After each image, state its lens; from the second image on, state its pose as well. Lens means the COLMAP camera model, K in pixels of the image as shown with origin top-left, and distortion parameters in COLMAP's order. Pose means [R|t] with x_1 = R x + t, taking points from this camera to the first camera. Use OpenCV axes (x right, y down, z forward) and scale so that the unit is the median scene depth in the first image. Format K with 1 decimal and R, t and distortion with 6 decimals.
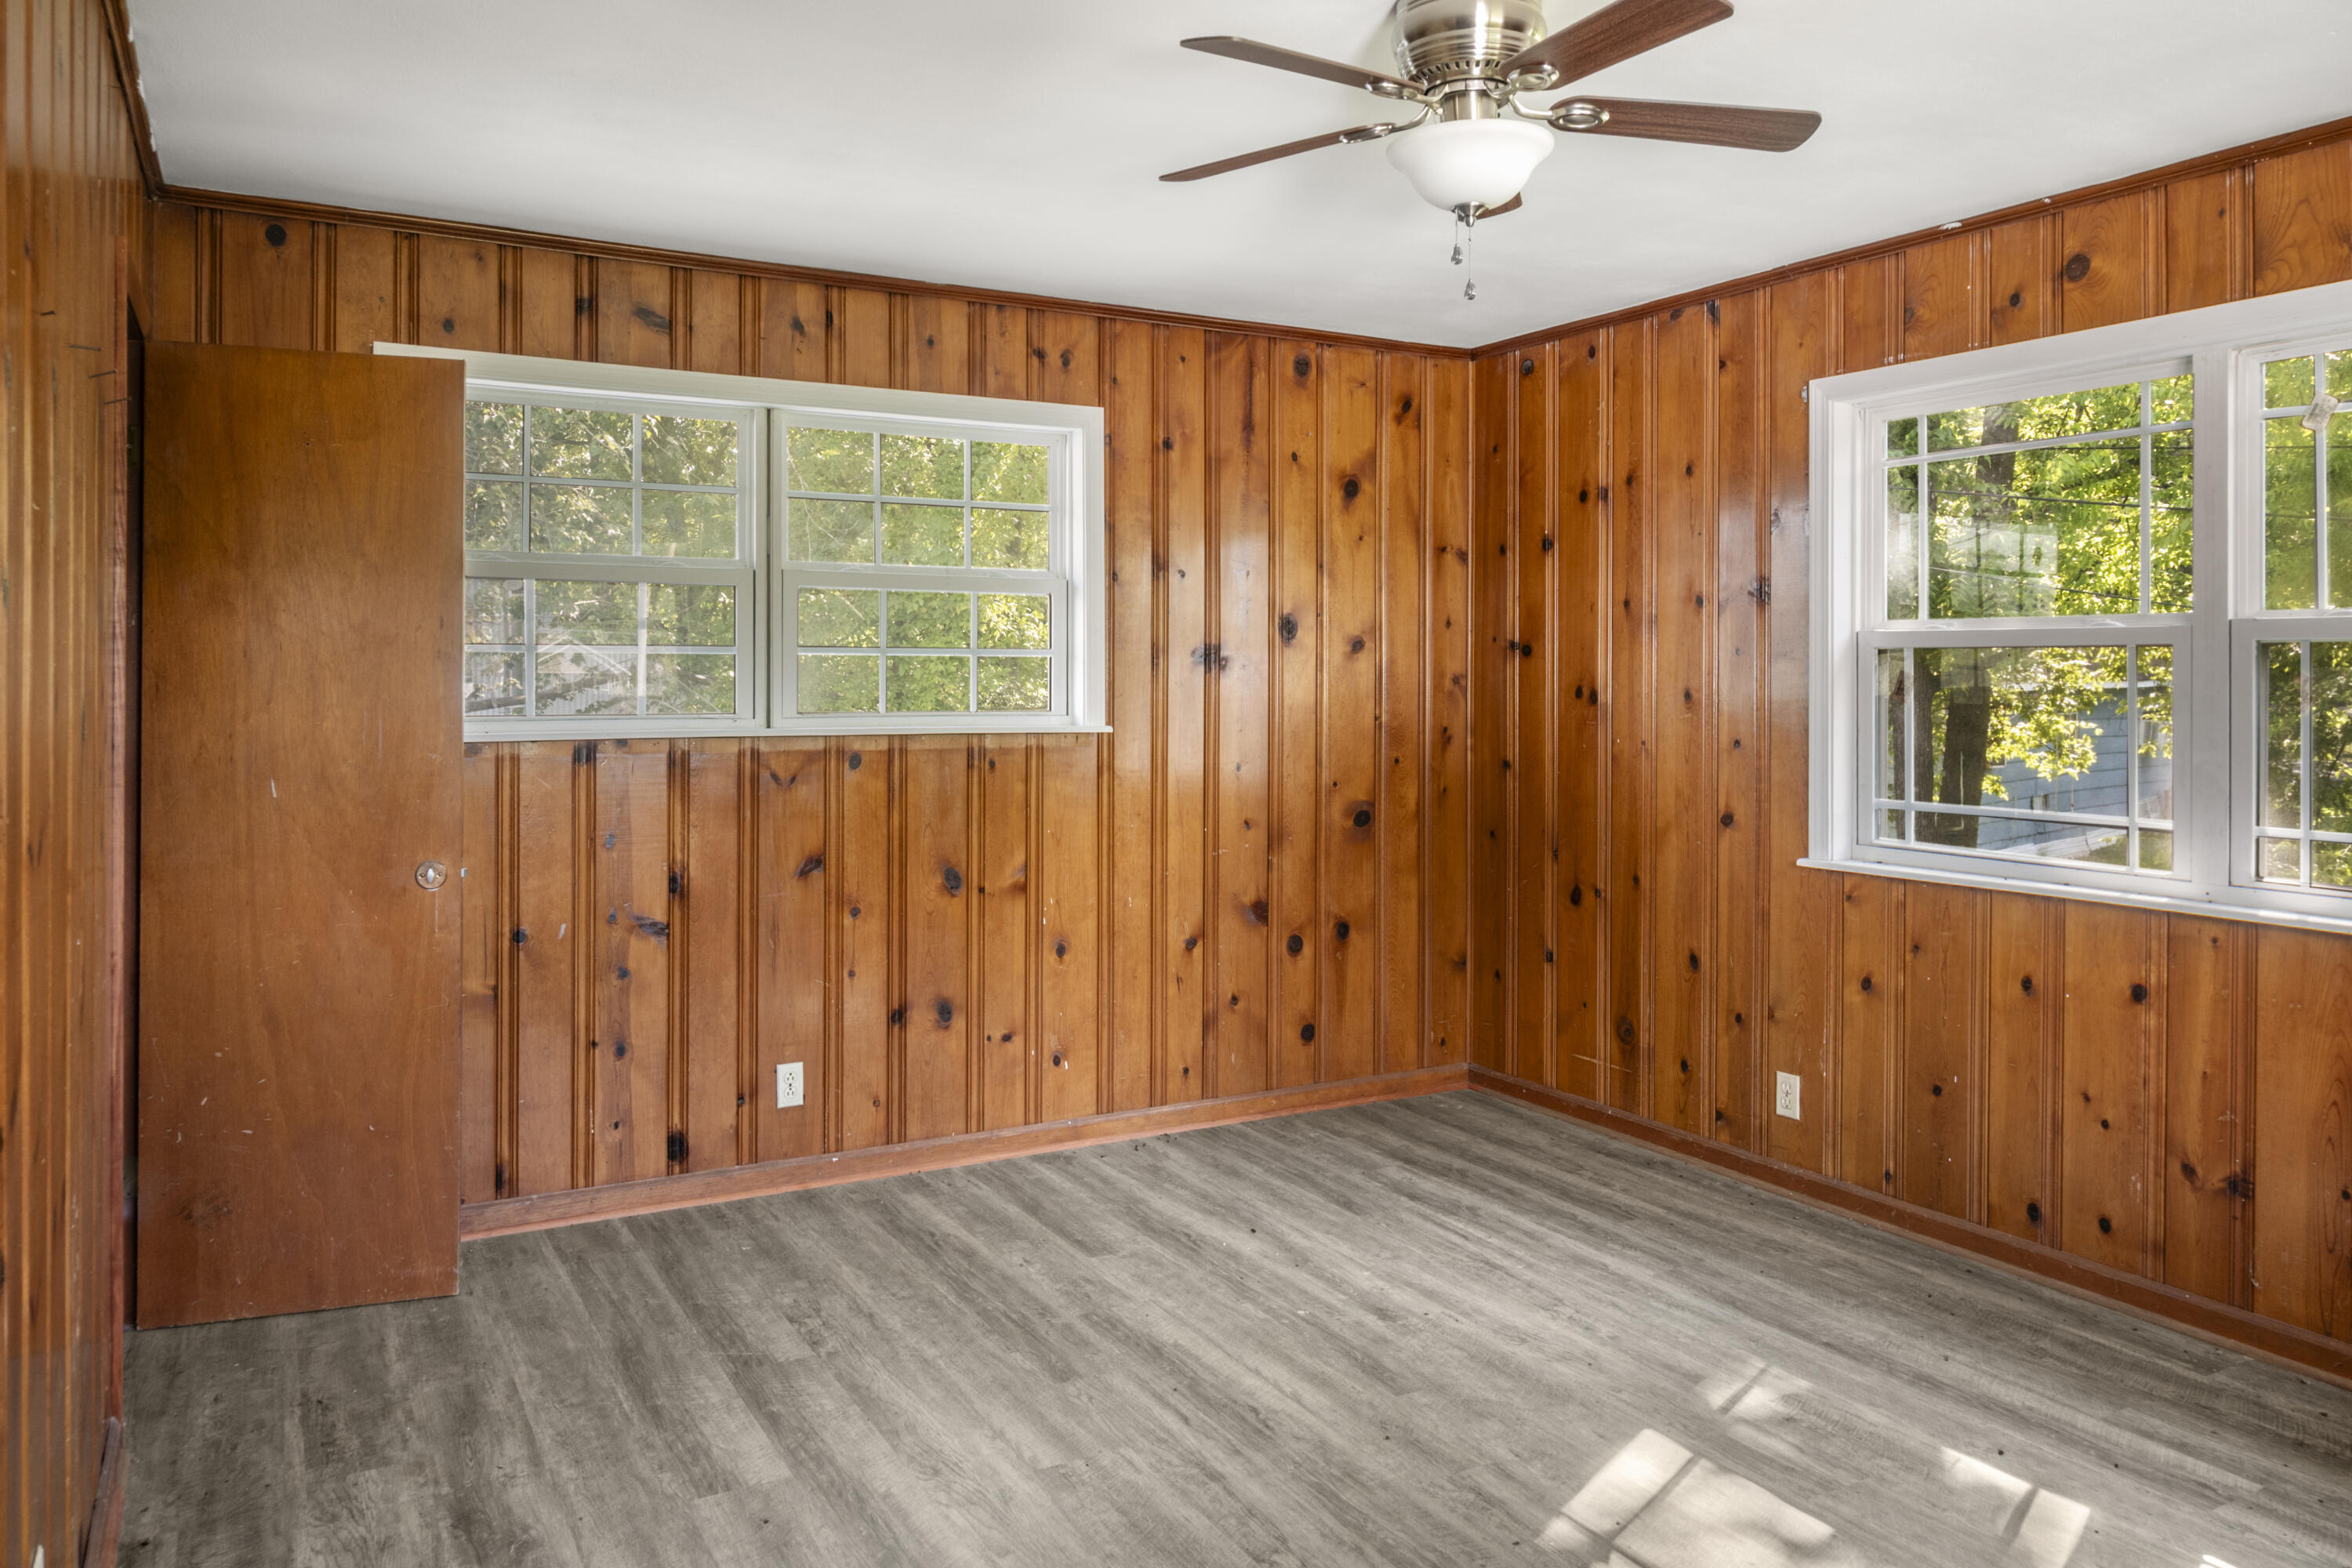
lens RADIAL K [[1638.2, 0, 1176.0], [0, 1638.2, 664.0], [0, 0, 1]] dist [-0.004048, -0.001656]
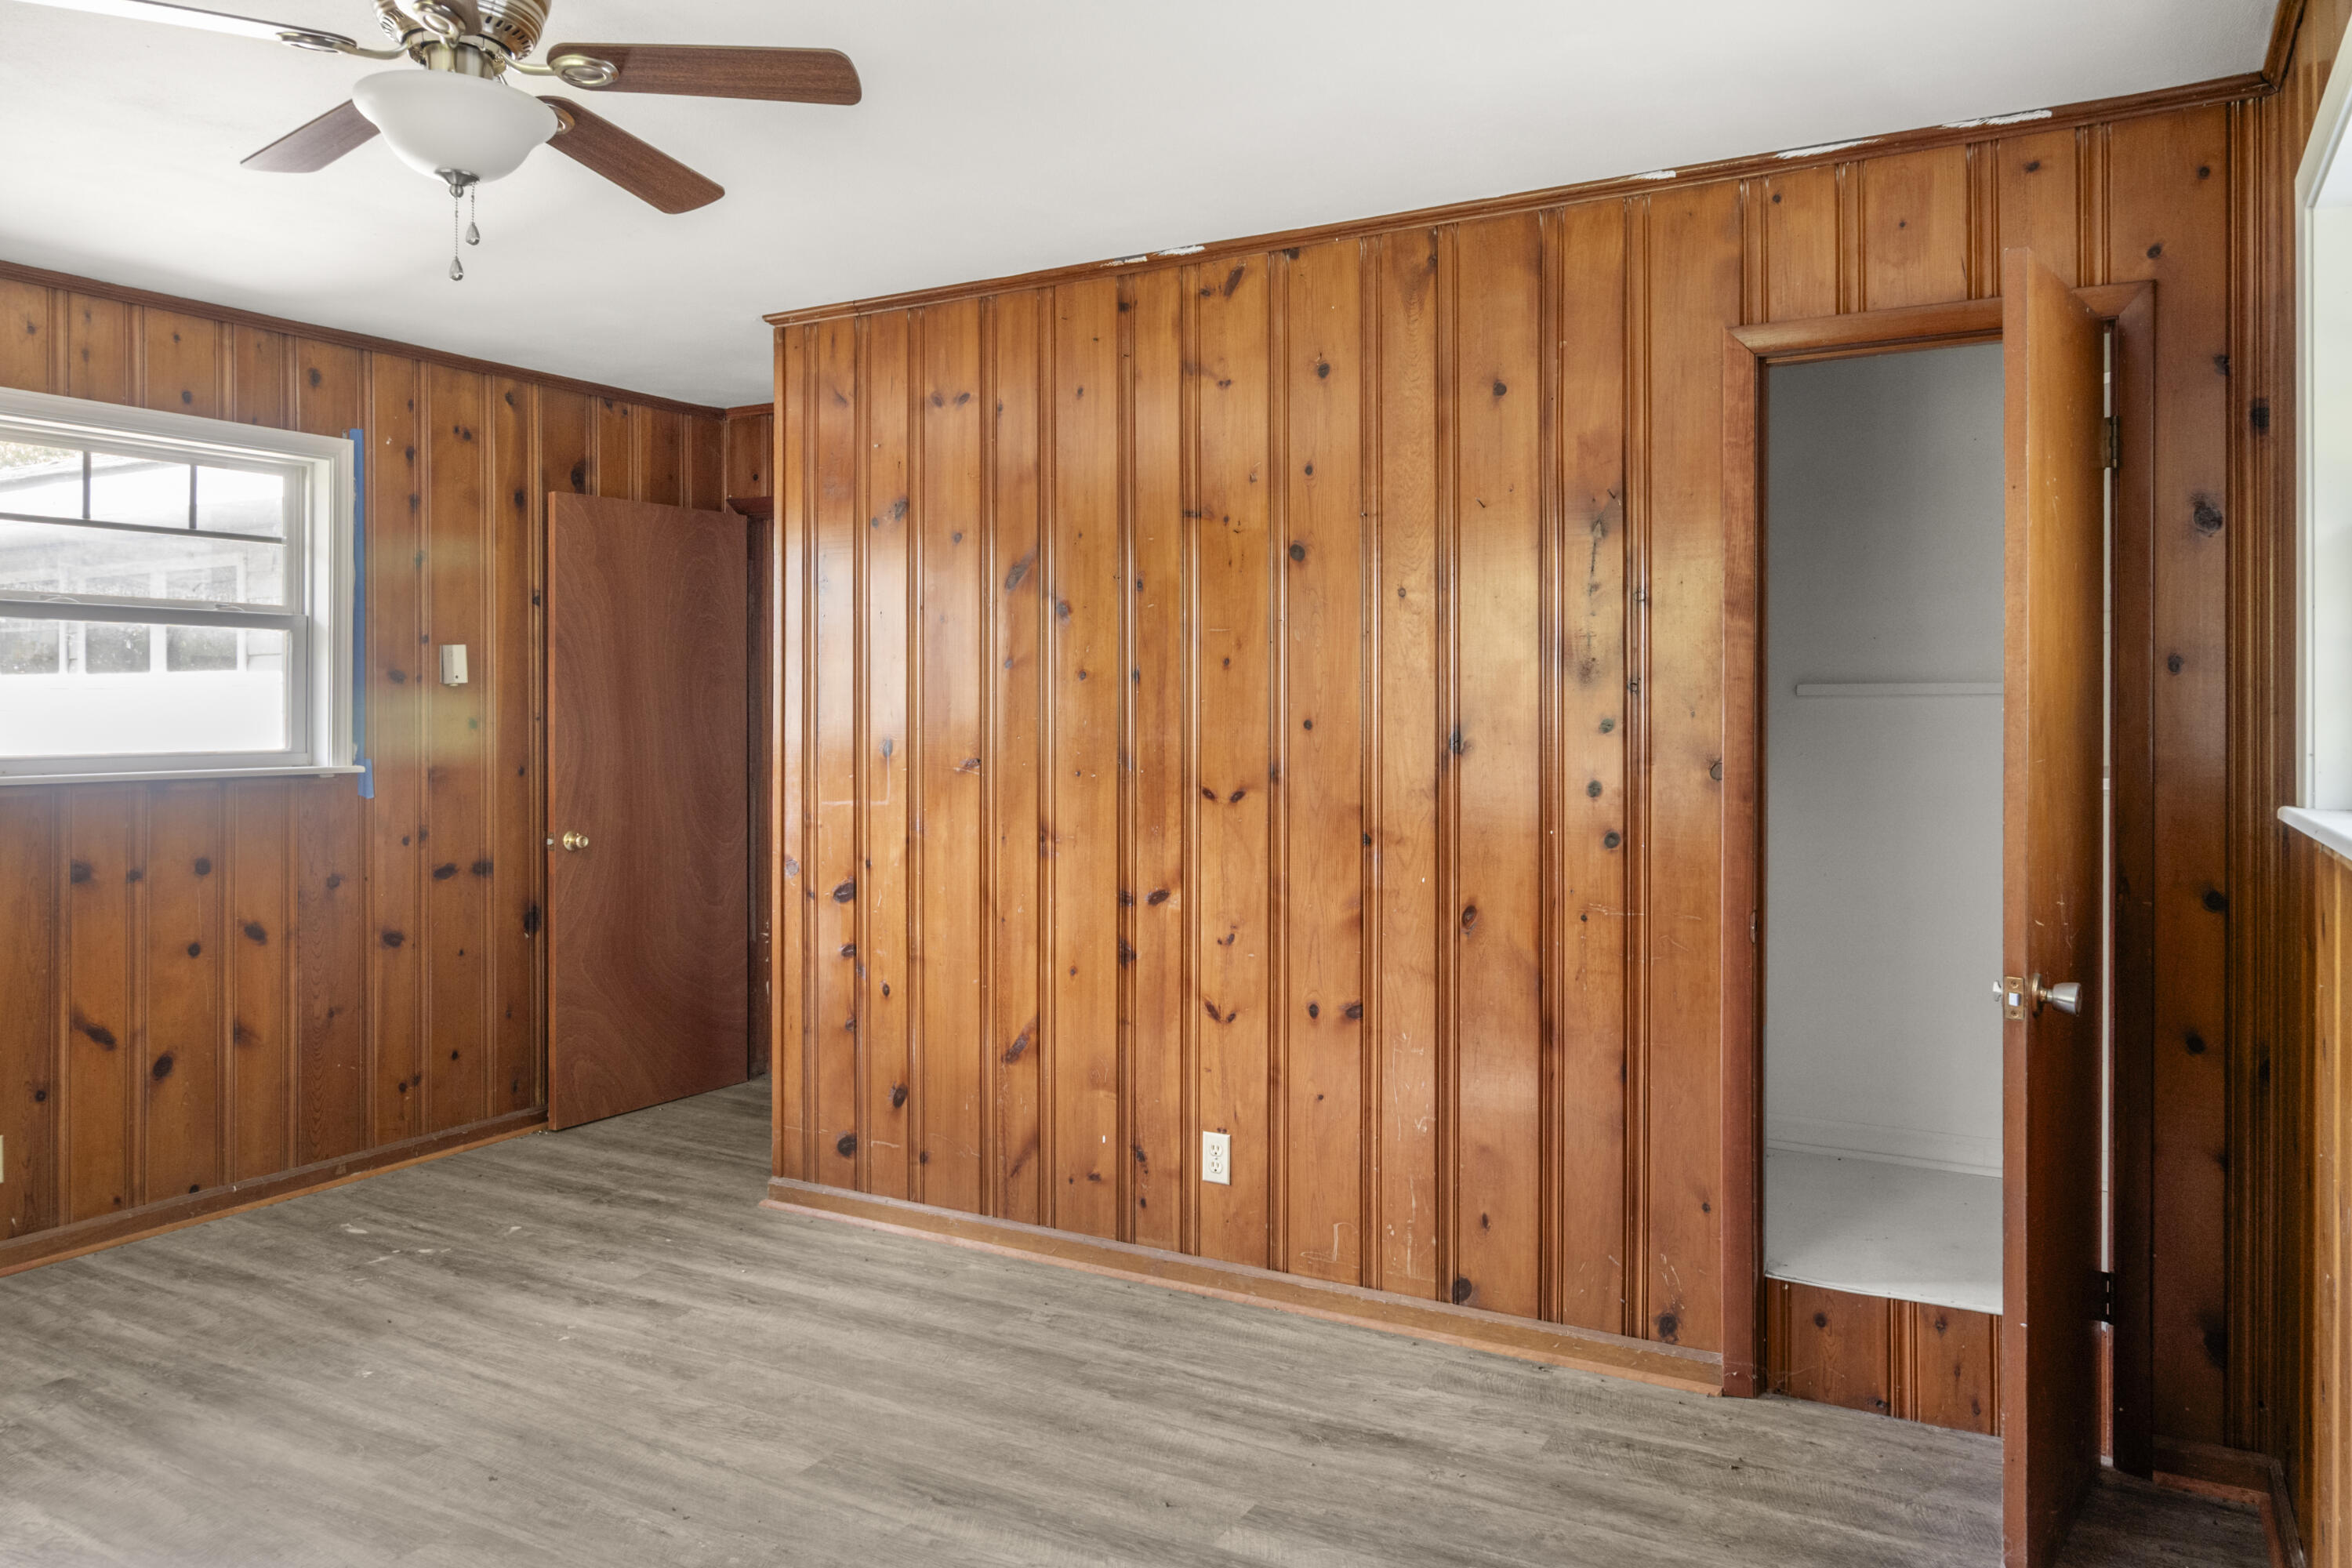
lens RADIAL K [[1629.1, 0, 1174.7], [0, 1629.1, 703.7], [0, 0, 1]] dist [-0.001669, 0.000849]
pose [[-0.857366, -0.004702, -0.514686, 0.181774], [0.001771, 0.999925, -0.012086, 0.010142], [0.514705, -0.011273, -0.857293, 1.189505]]
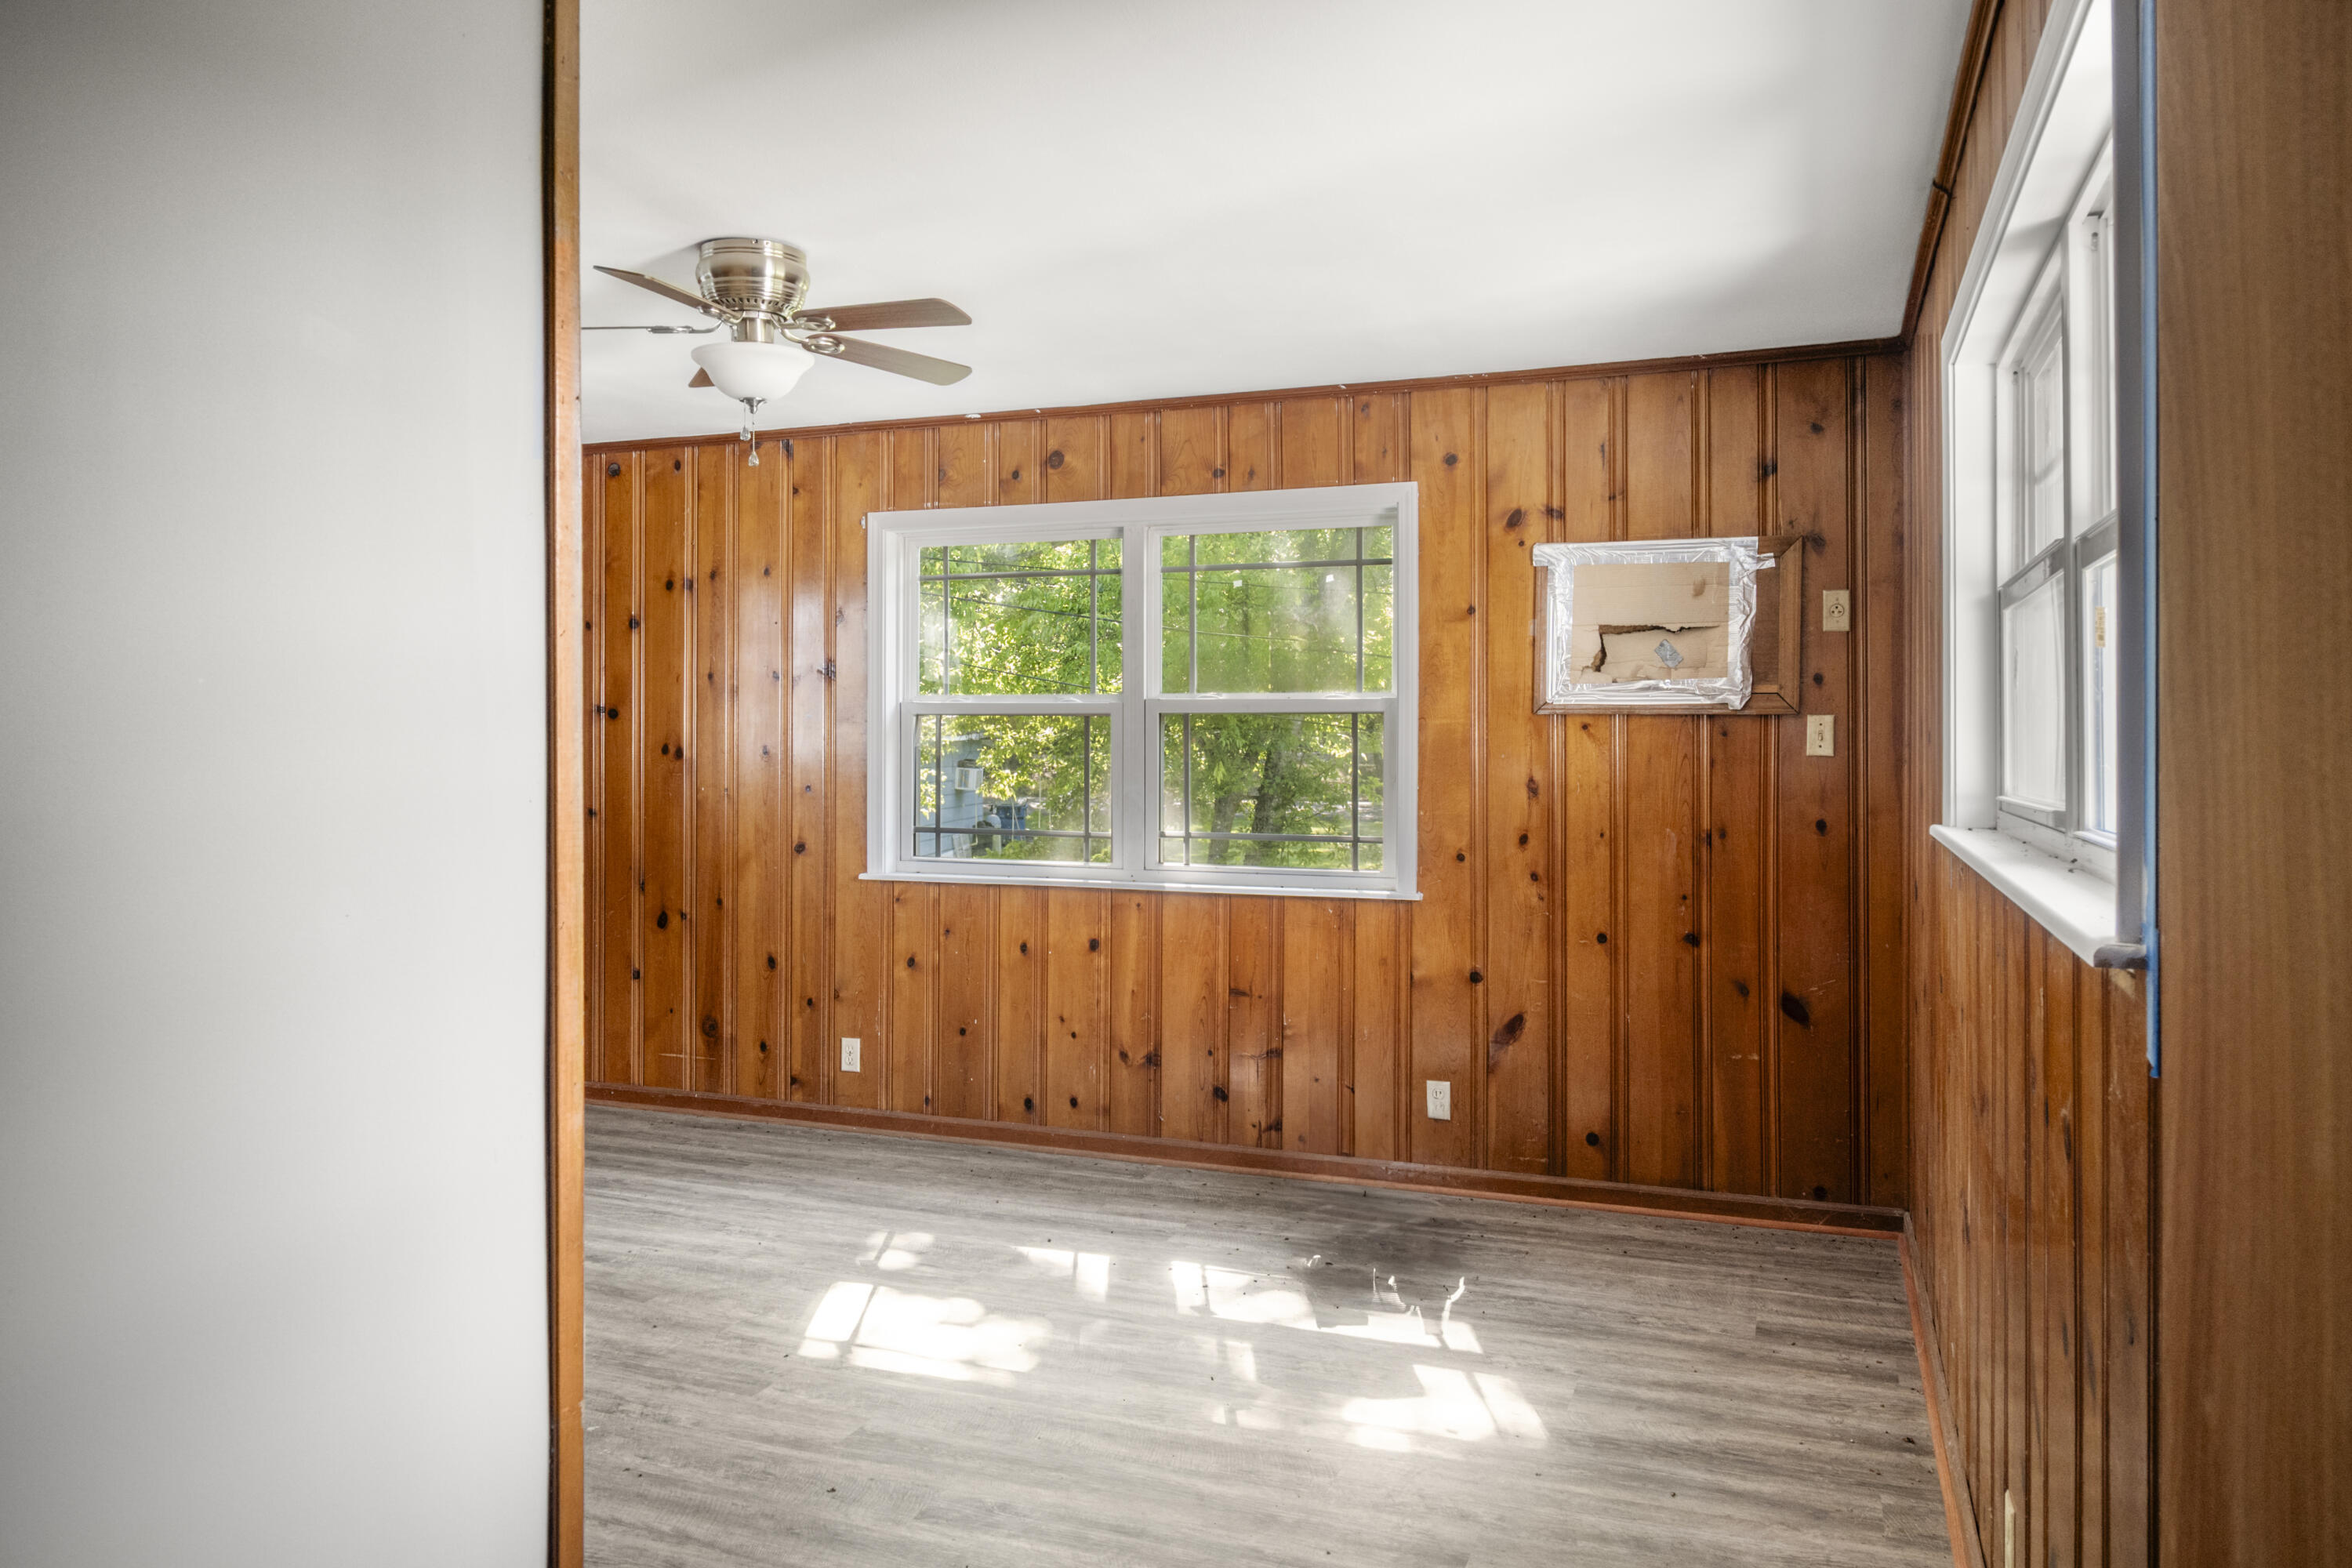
lens RADIAL K [[1629.1, 0, 1174.7], [0, 1629.1, 703.7], [0, 0, 1]] dist [-0.001669, 0.000849]
pose [[0.773872, 0.009976, 0.633264, -0.256671], [-0.003721, 0.999930, -0.011205, -0.004702], [-0.633331, 0.006314, 0.773855, -0.179329]]
